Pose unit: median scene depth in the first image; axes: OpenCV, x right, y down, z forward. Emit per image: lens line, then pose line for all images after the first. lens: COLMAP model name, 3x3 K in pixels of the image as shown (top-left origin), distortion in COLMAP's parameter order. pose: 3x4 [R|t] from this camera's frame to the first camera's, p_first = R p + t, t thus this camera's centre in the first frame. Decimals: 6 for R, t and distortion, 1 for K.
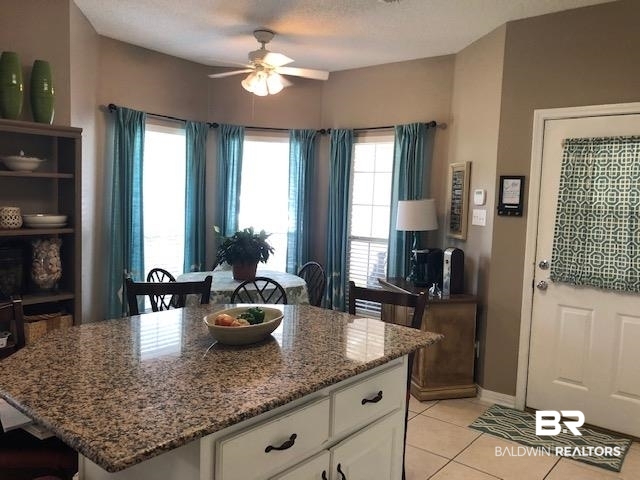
lens RADIAL K [[538.5, 0, 319.2], [0, 538.5, 239.4], [0, 0, 1]] dist [0.051194, -0.020795]
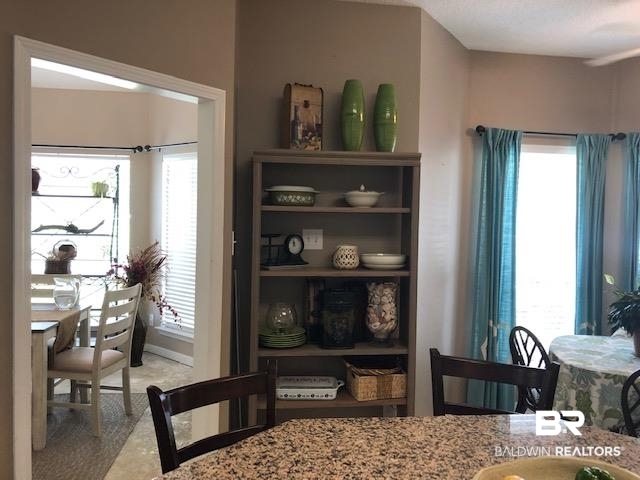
lens RADIAL K [[538.5, 0, 317.2], [0, 538.5, 233.3], [0, 0, 1]] dist [0.051194, -0.020795]
pose [[0.733836, 0.000031, -0.679327, 0.015527], [-0.050972, 0.997184, -0.055016, -0.024551], [0.677412, 0.075000, 0.731770, 0.267725]]
